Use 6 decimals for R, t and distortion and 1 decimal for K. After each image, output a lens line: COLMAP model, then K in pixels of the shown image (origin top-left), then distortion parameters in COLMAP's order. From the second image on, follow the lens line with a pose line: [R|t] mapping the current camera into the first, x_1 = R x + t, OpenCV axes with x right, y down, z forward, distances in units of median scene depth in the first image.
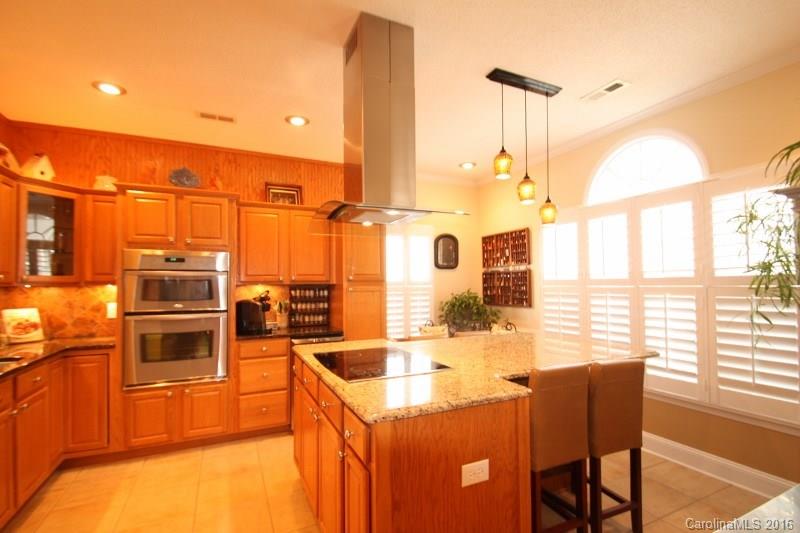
lens RADIAL K [[376.1, 0, 396.5], [0, 376.1, 282.9], [0, 0, 1]] dist [0.002660, -0.012472]
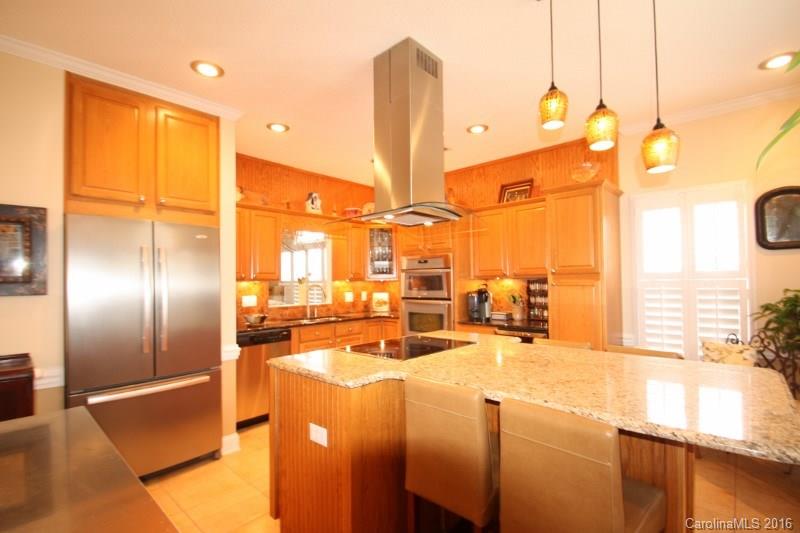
lens RADIAL K [[369.7, 0, 400.7], [0, 369.7, 270.5], [0, 0, 1]] dist [0.001054, 0.000012]
pose [[0.390449, -0.020703, -0.920392, 0.546221], [0.017405, 0.999734, -0.015105, -0.007350], [0.920460, -0.010122, 0.390705, 0.320209]]
